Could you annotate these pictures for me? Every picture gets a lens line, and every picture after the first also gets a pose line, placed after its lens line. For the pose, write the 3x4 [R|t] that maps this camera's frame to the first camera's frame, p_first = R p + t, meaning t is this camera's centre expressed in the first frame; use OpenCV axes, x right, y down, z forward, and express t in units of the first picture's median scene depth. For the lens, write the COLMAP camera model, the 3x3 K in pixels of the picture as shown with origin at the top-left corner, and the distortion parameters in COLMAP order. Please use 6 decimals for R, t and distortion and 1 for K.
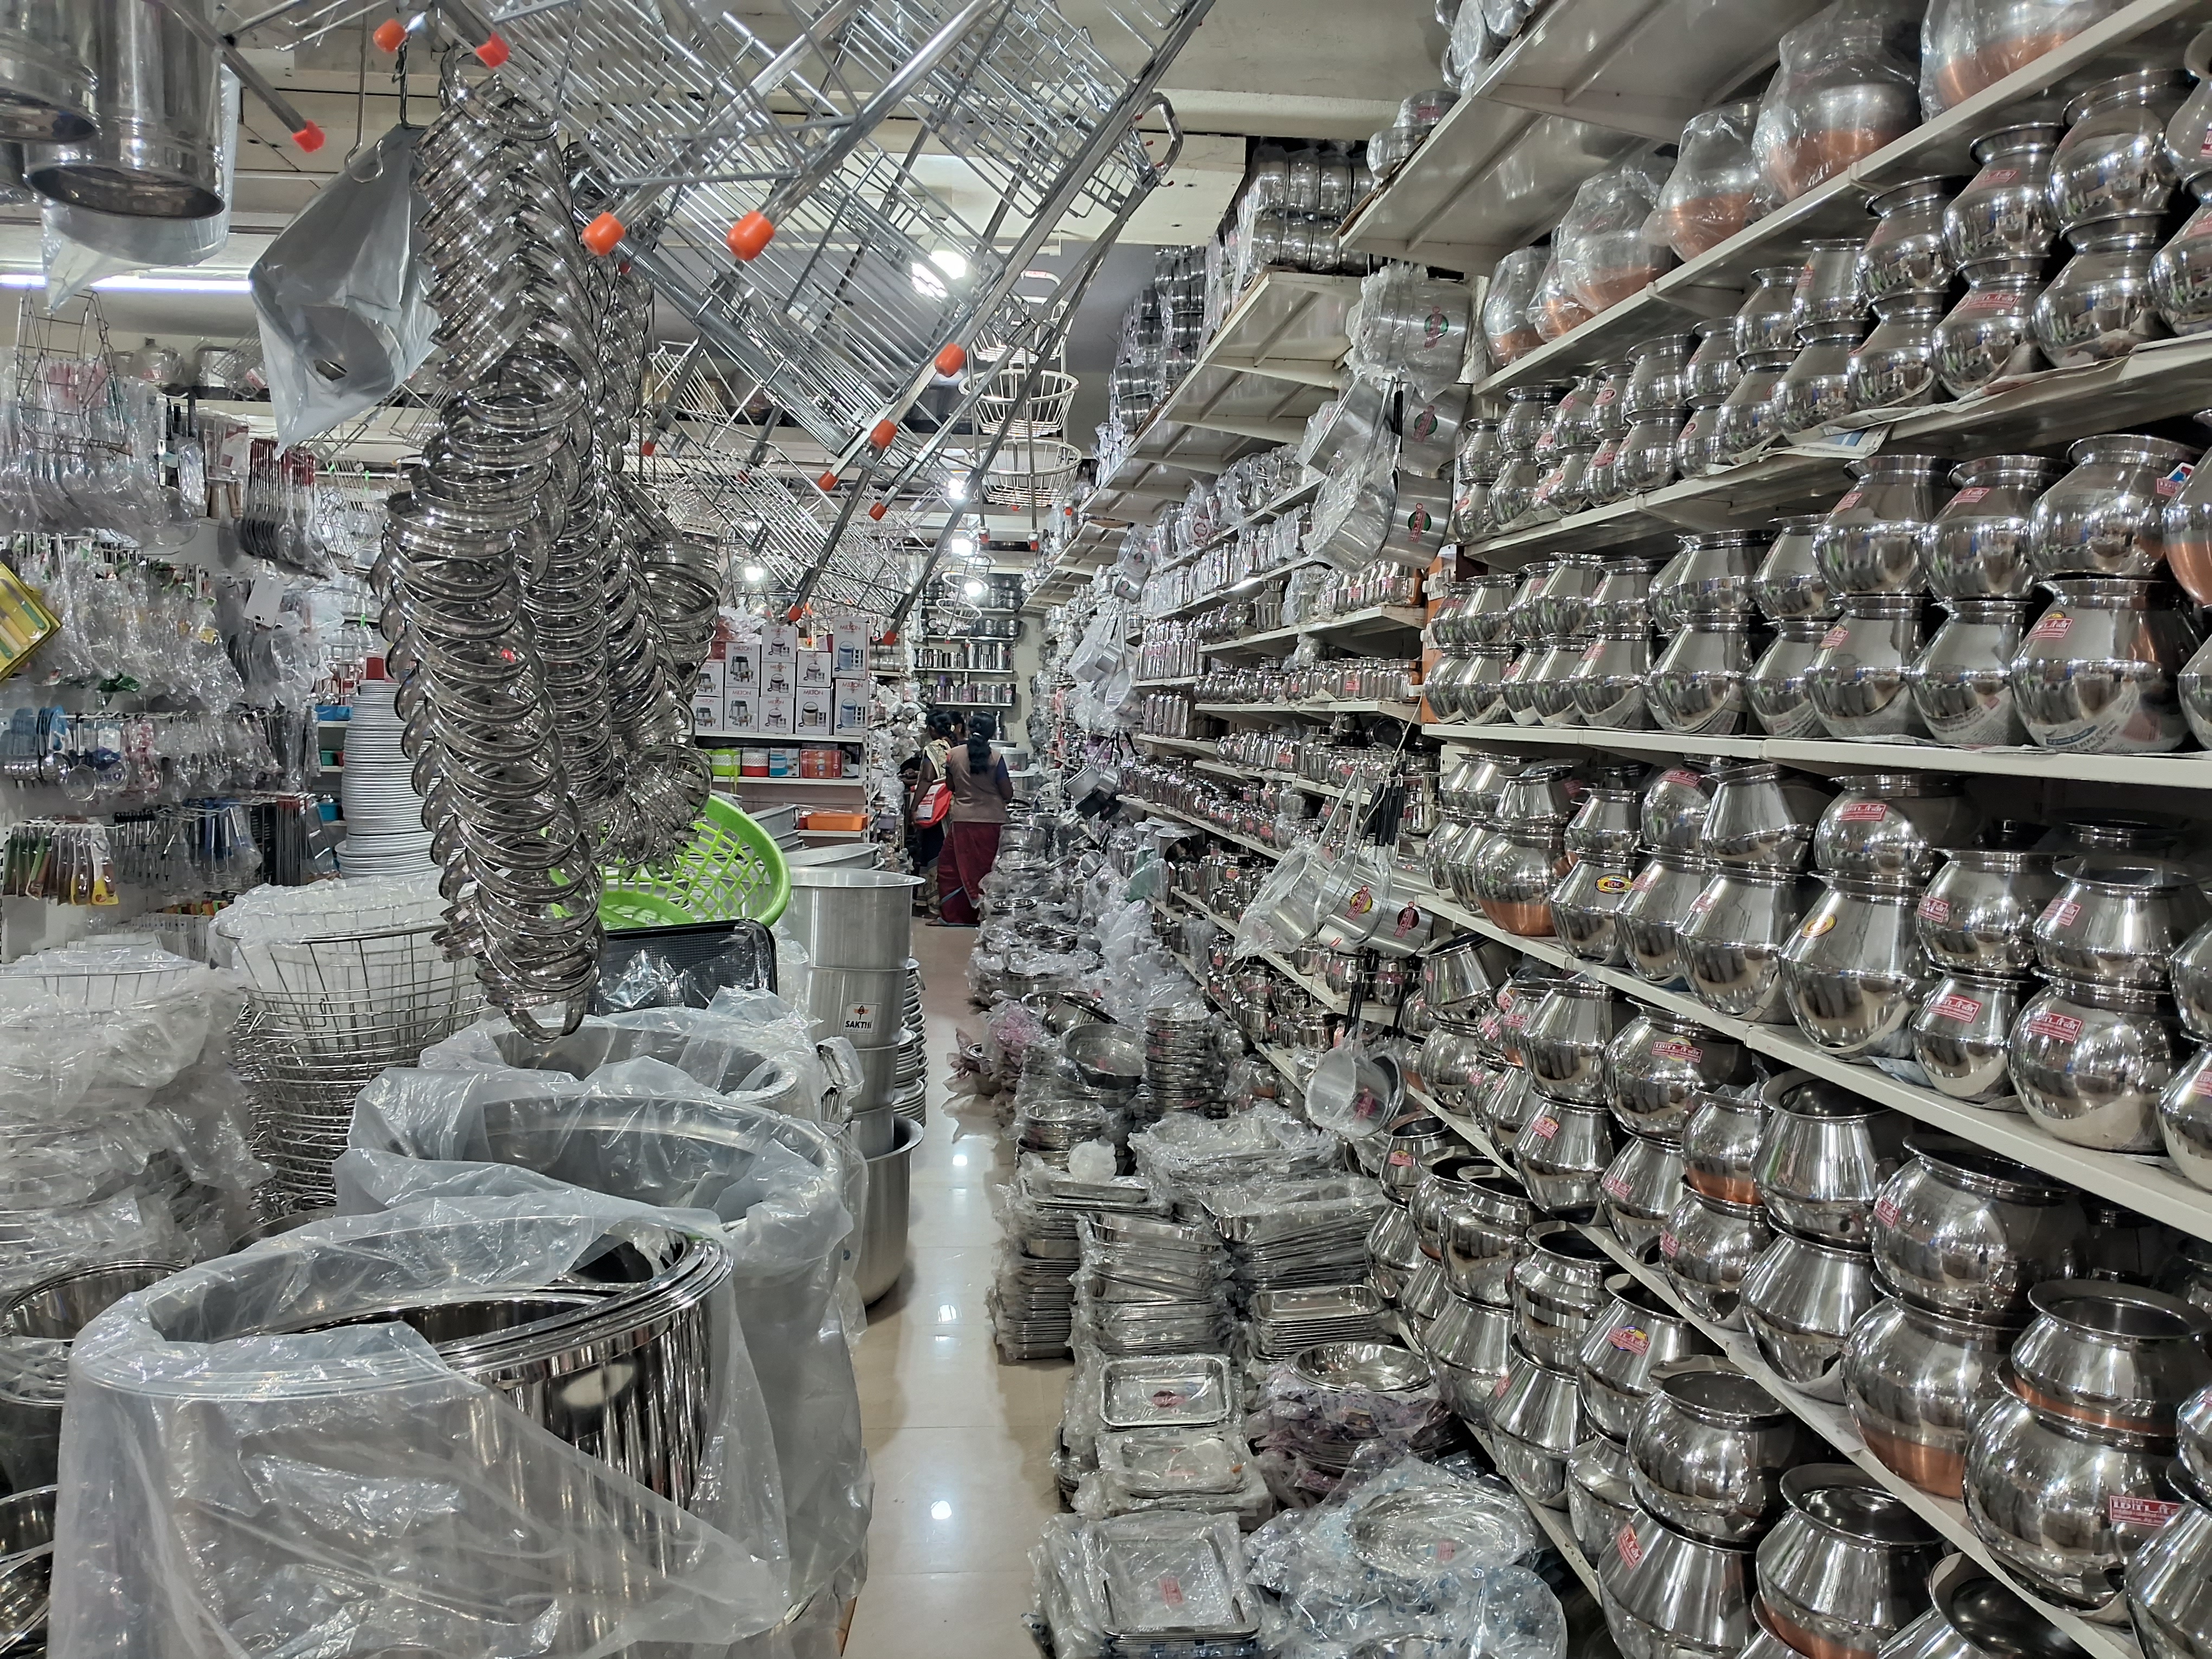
lens RADIAL K [[1653.5, 0, 1101.6], [0, 1653.5, 858.8], [0, 0, 1]] dist [0.029991, -0.118013]
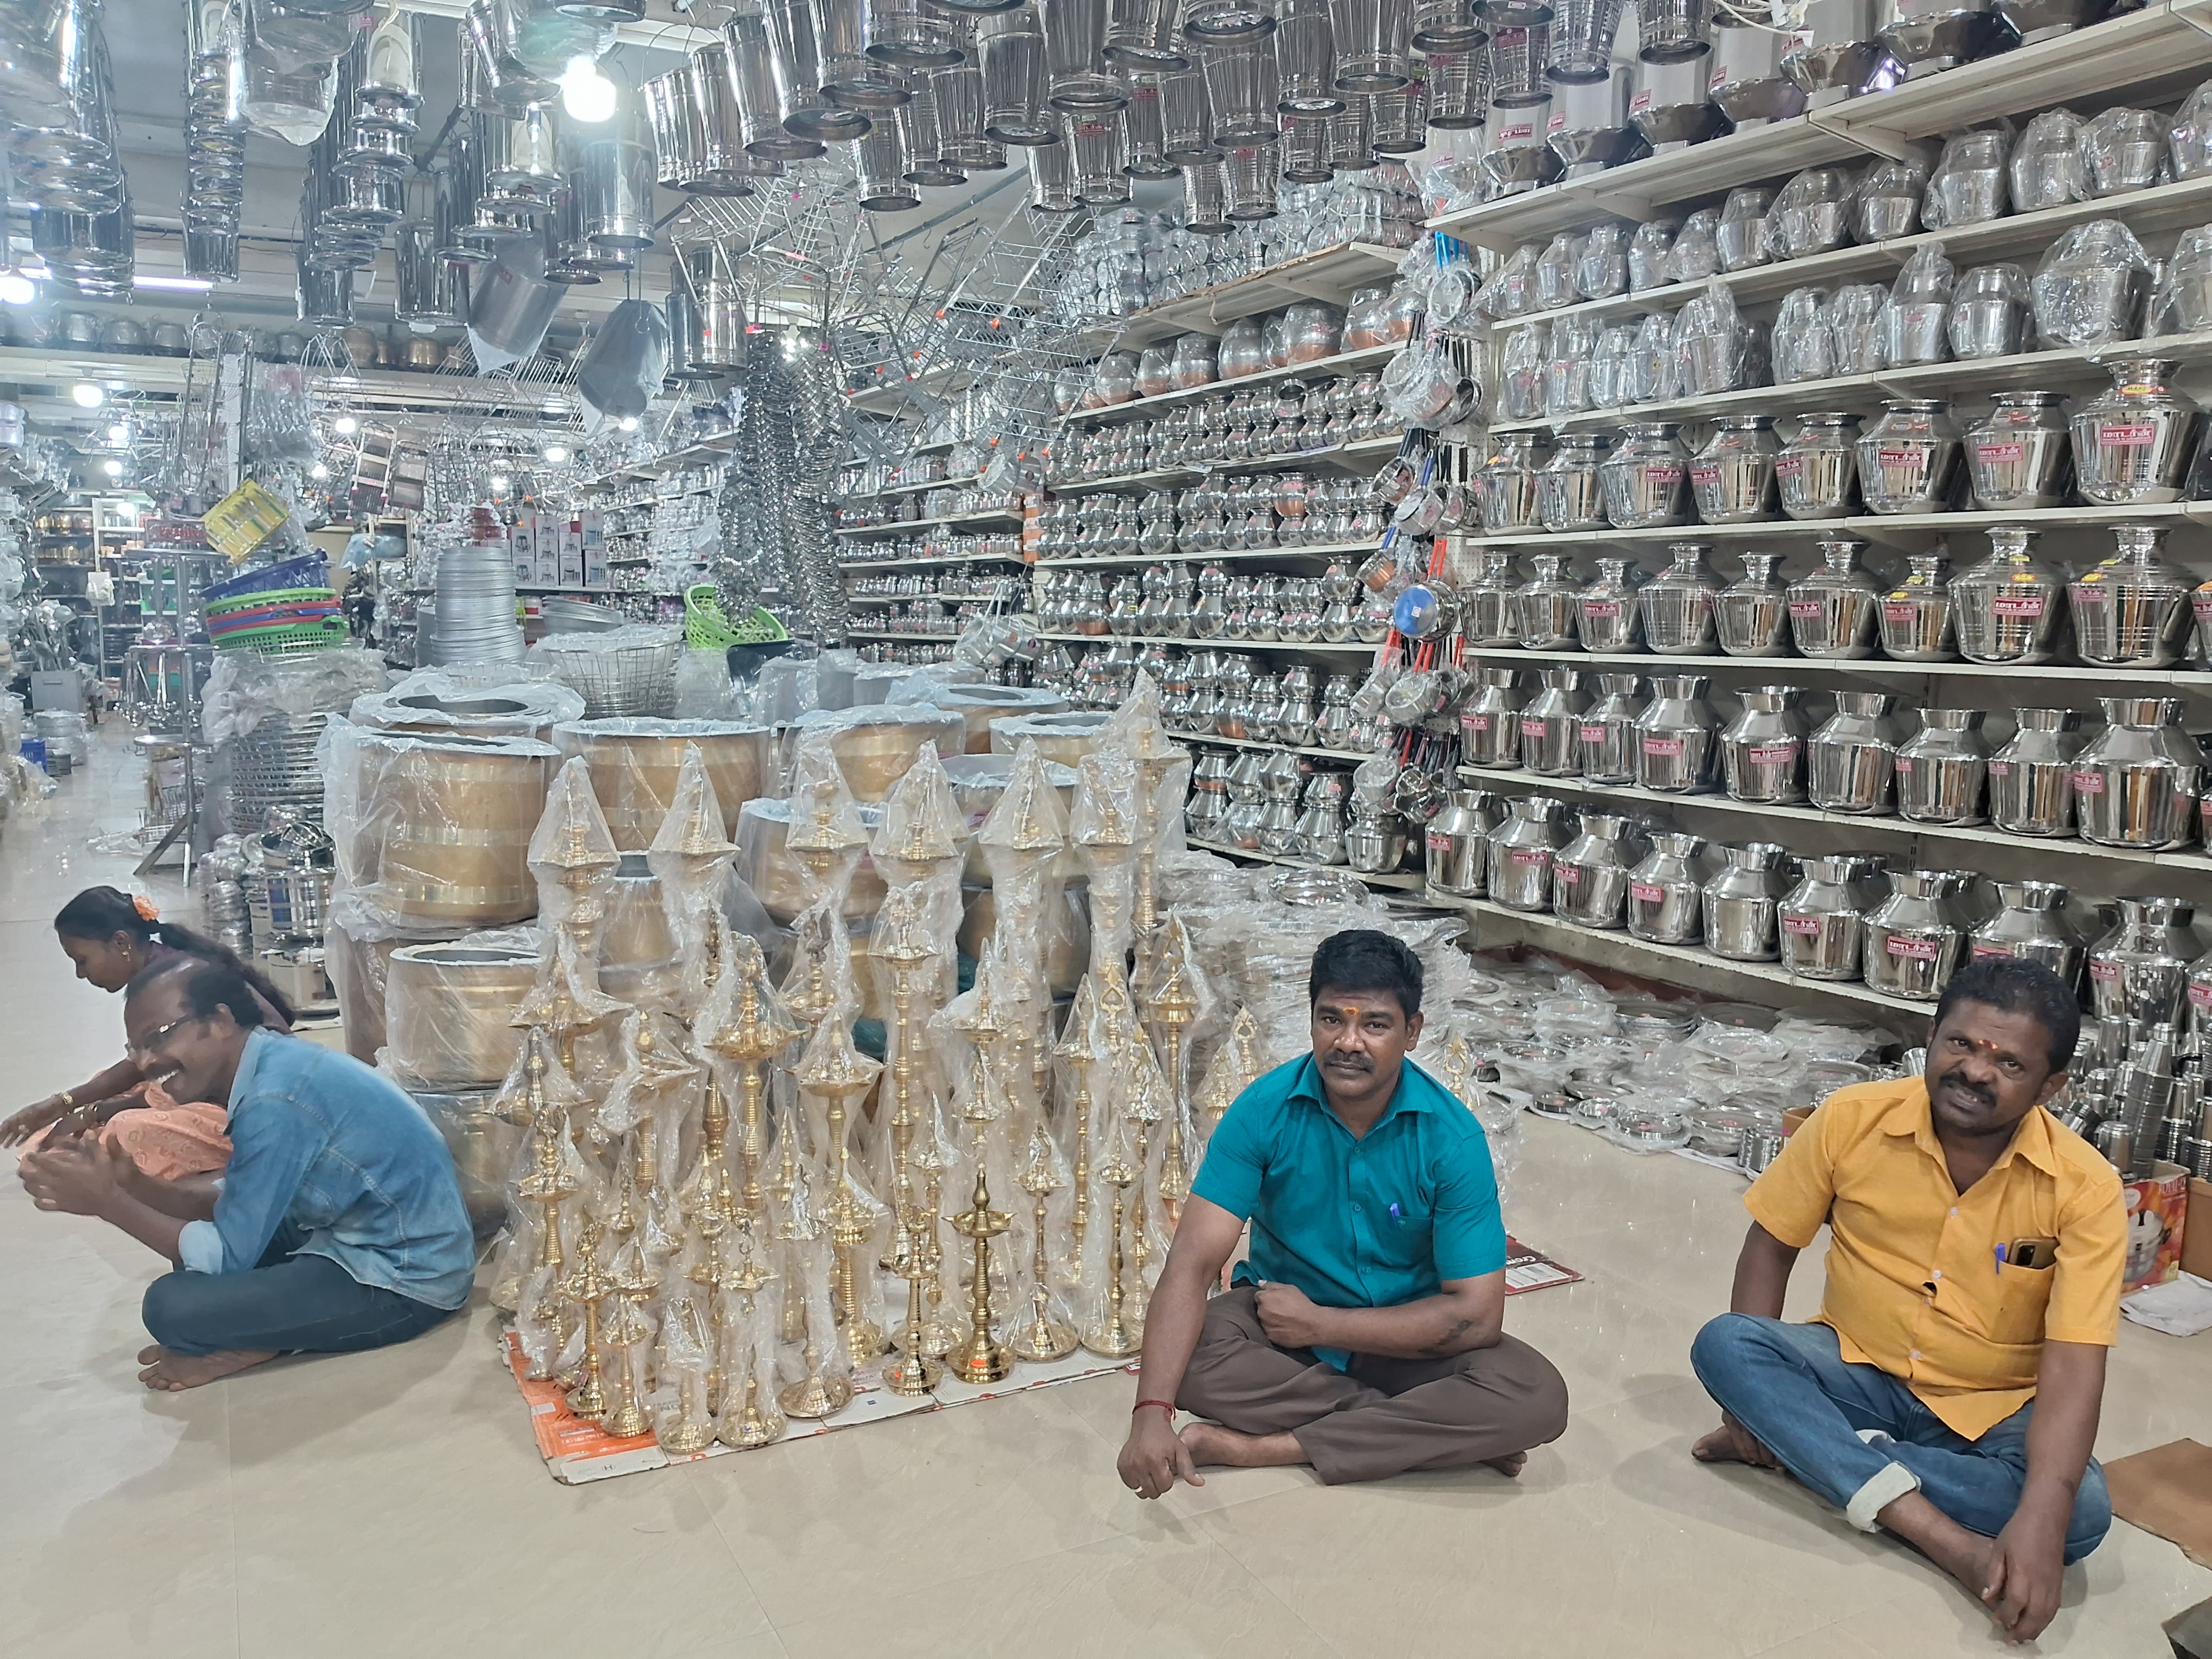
lens RADIAL K [[1684.7, 0, 1104.7], [0, 1684.7, 829.6], [0, 0, 1]] dist [0.010416, -0.044474]
pose [[0.921204, -0.060081, 0.384413, -1.045210], [0.044154, 0.997766, 0.050134, 0.293699], [-0.386566, -0.029211, 0.921799, -2.017939]]
